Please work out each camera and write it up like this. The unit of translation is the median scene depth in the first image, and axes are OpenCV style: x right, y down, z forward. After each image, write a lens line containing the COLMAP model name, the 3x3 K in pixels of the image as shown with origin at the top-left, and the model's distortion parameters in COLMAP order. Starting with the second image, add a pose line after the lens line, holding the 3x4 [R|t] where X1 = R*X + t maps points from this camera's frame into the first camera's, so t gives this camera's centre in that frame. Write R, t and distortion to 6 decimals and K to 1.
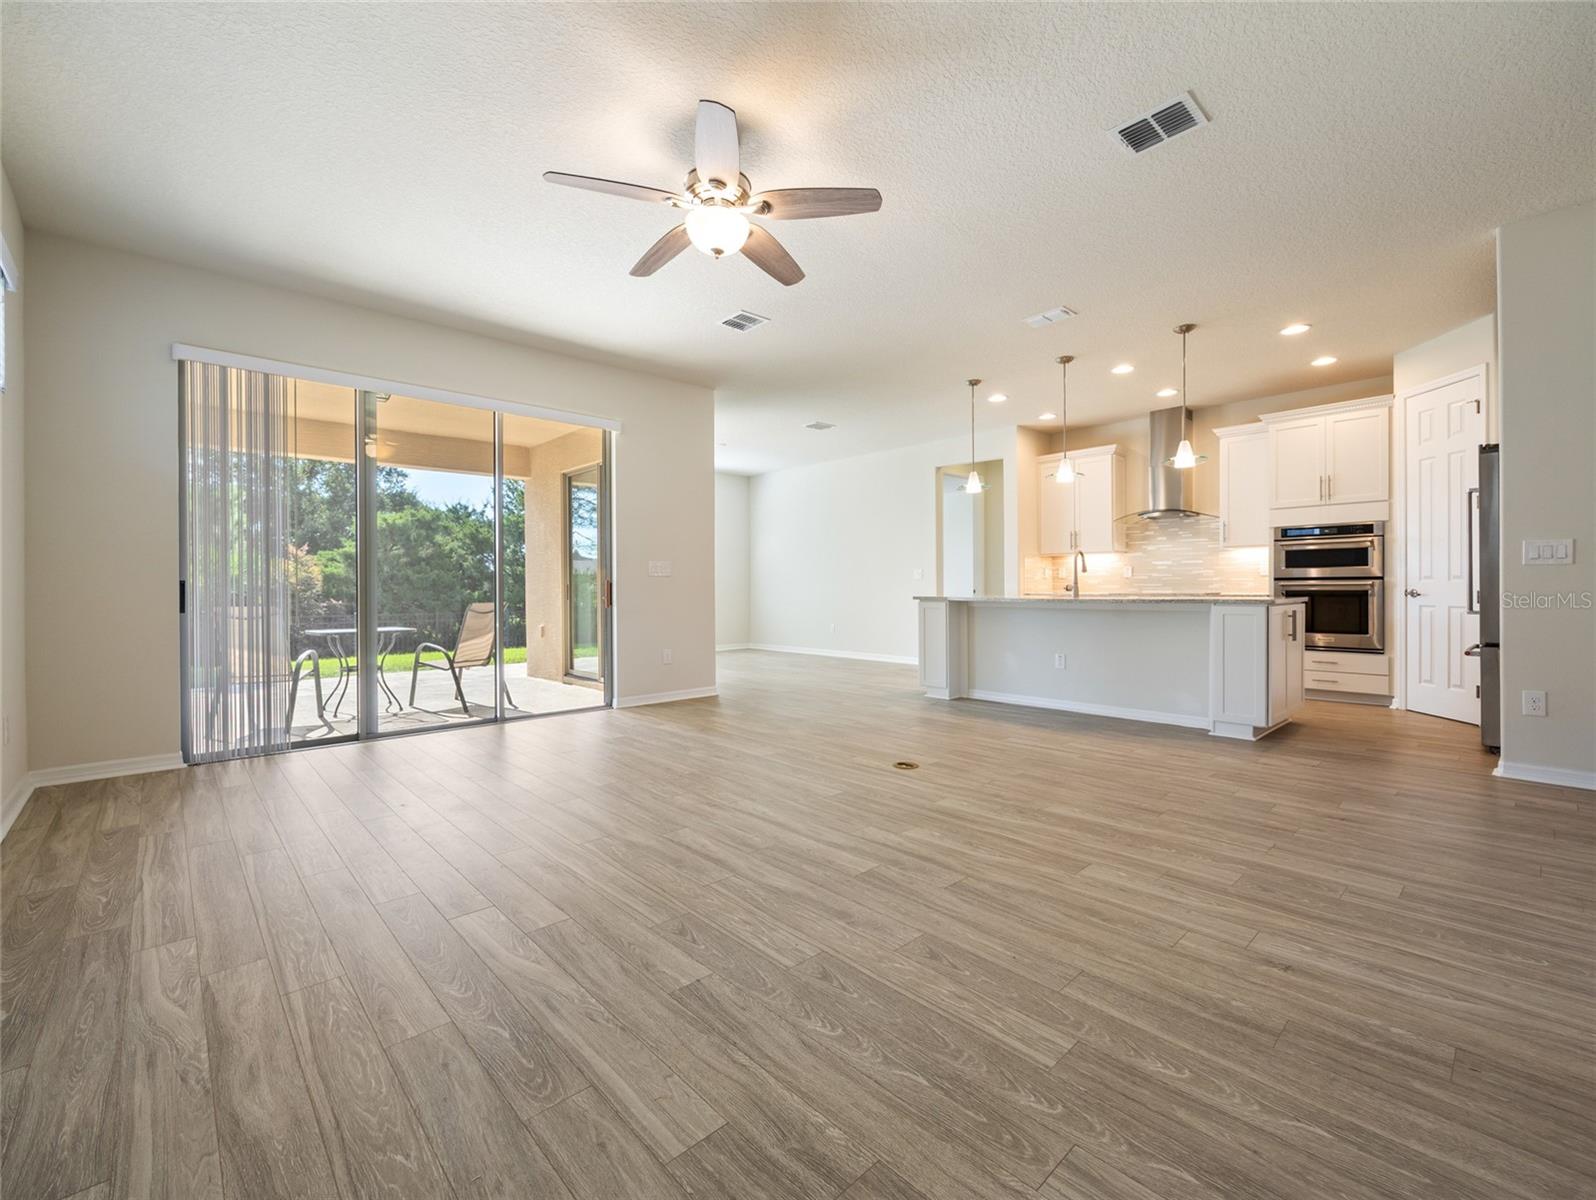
lens RADIAL K [[690.1, 0, 799.8], [0, 690.1, 594.5], [0, 0, 1]] dist [-0.006253, 0.001715]
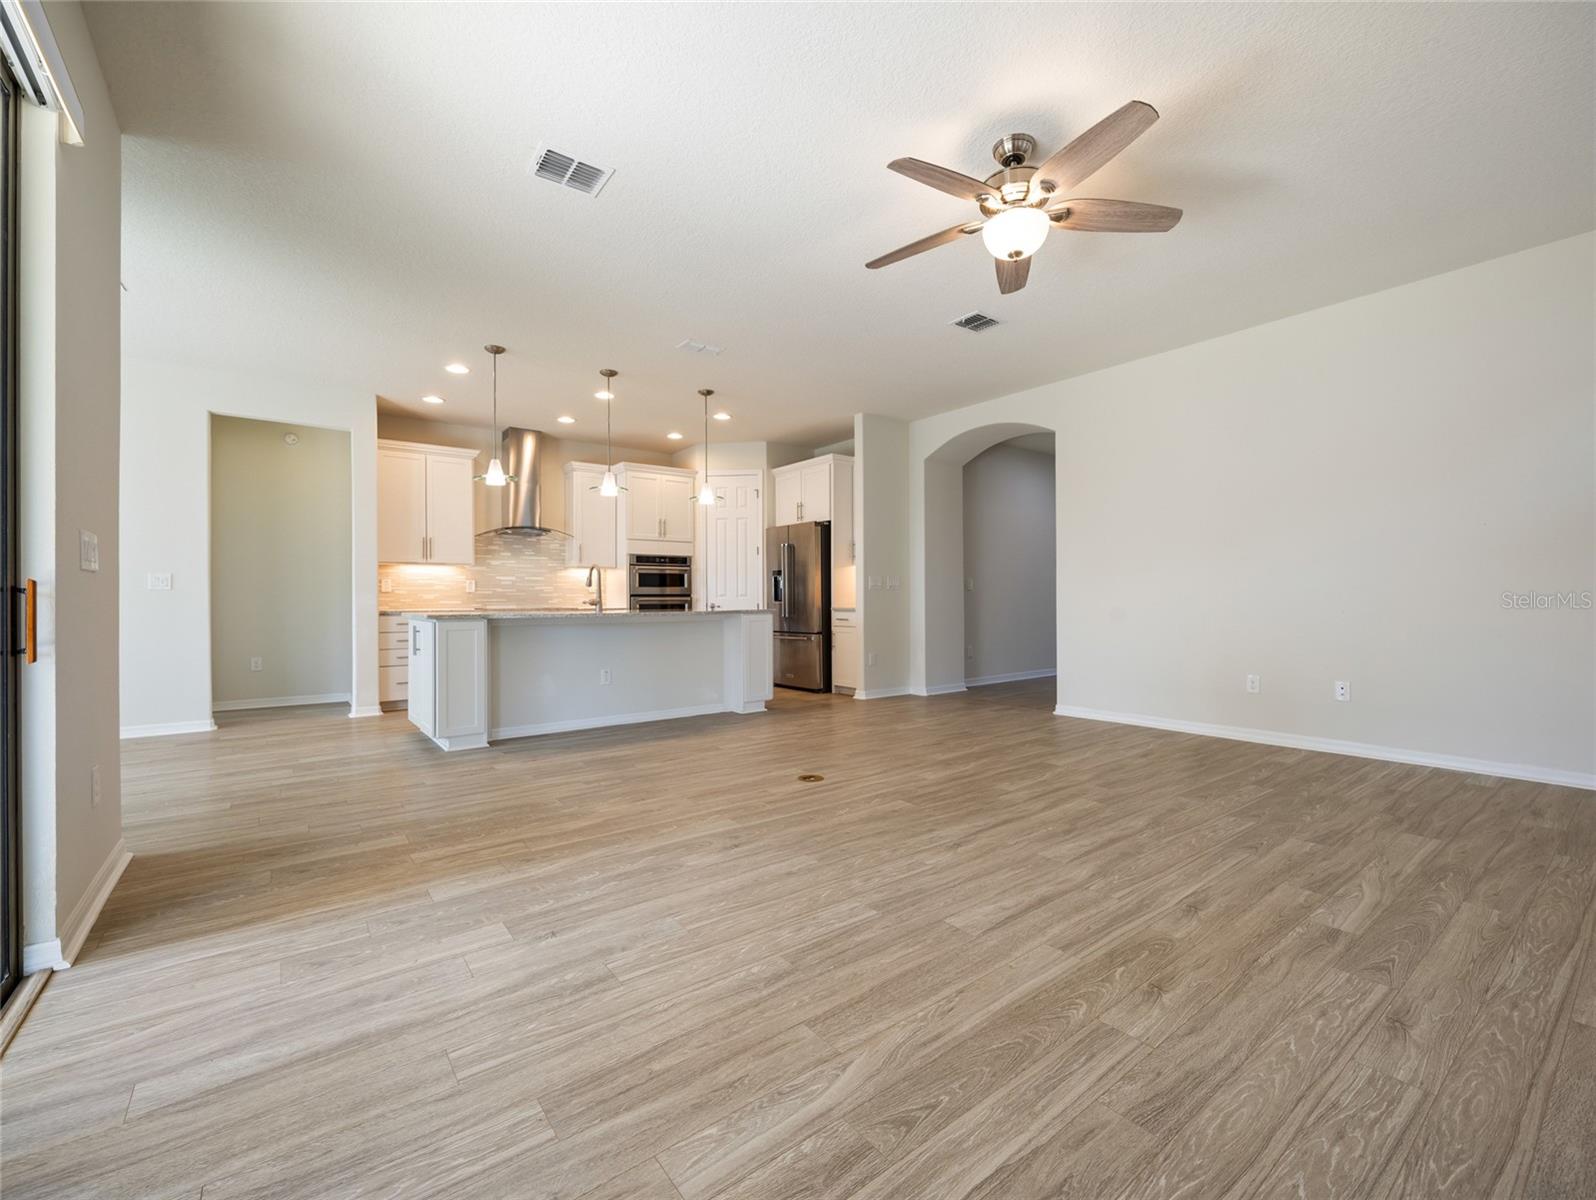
lens RADIAL K [[690.1, 0, 812.2], [0, 690.1, 584.2], [0, 0, 1]] dist [-0.006253, 0.001715]
pose [[0.080918, 0.028189, 0.996322, -0.573542], [0.016765, 0.999420, -0.029639, -0.000365], [-0.996580, 0.019102, 0.080399, 0.624034]]
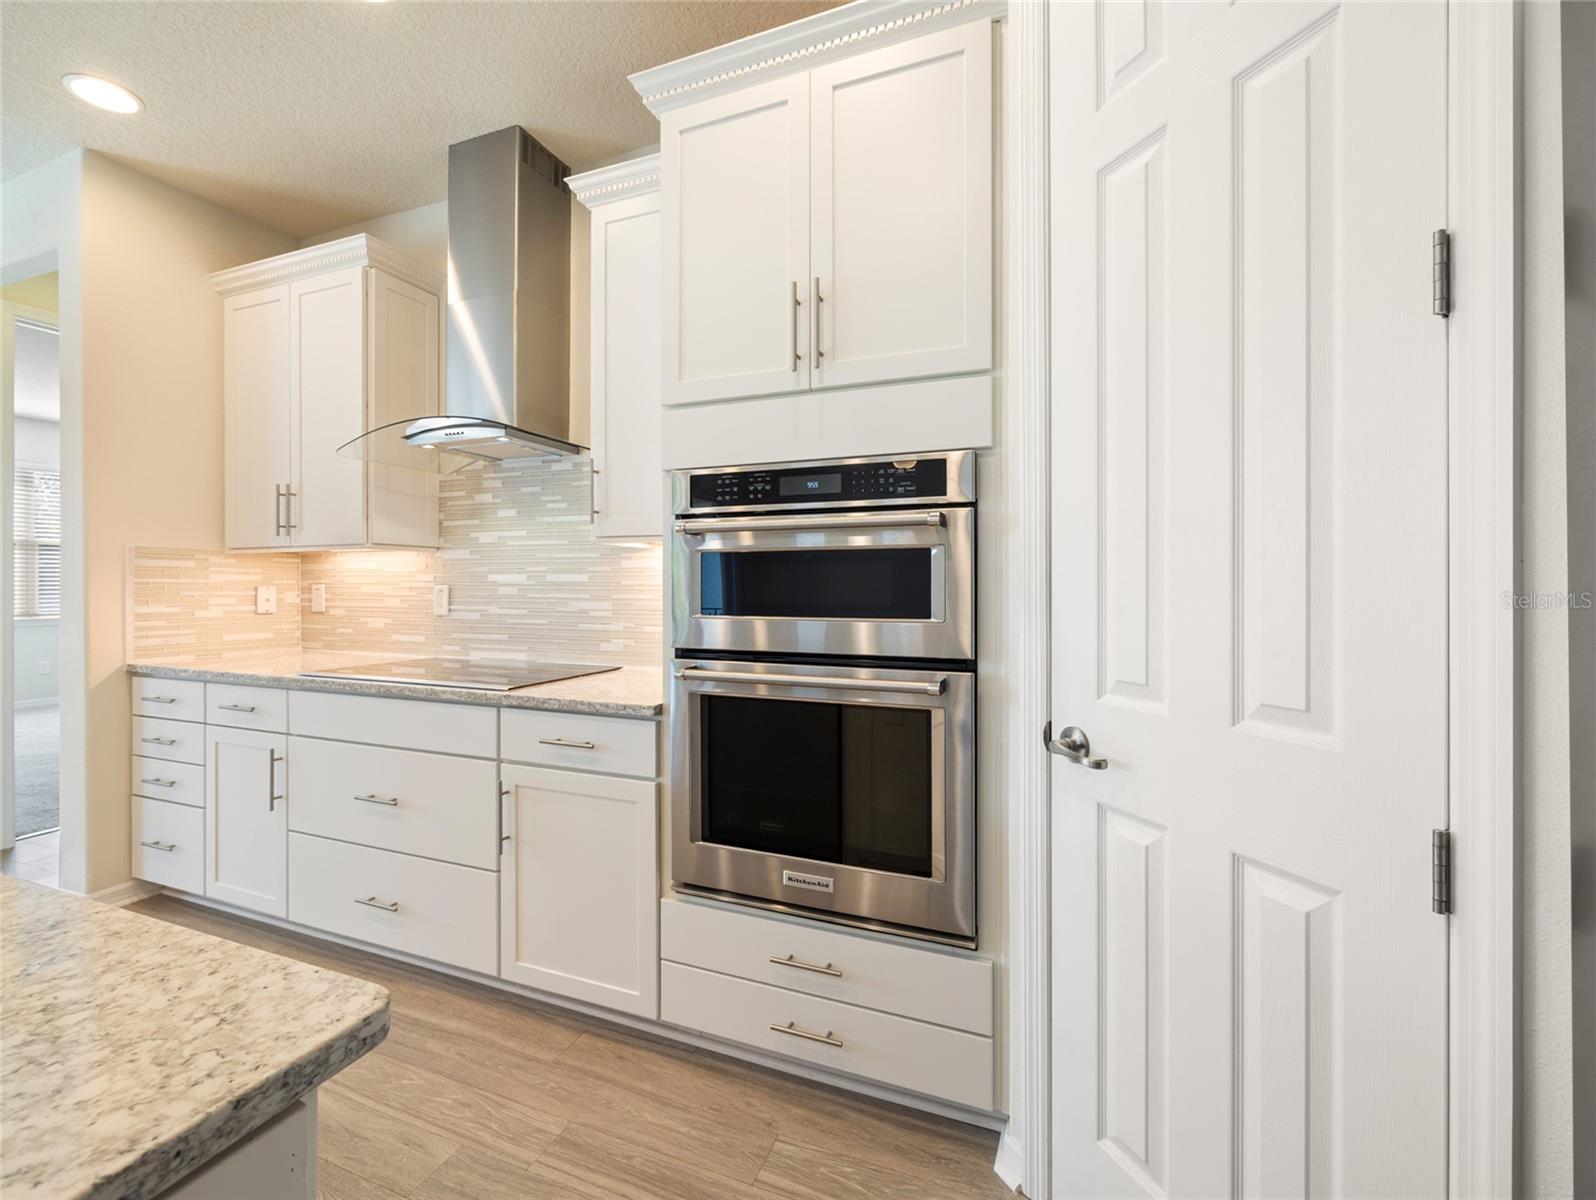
lens RADIAL K [[690.1, 0, 799.6], [0, 690.1, 585.6], [0, 0, 1]] dist [-0.006253, 0.001715]
pose [[0.904413, 0.003782, 0.426641, 0.668788], [-0.001207, 0.999979, -0.006306, -0.052543], [-0.426656, 0.005188, 0.904399, 0.782958]]
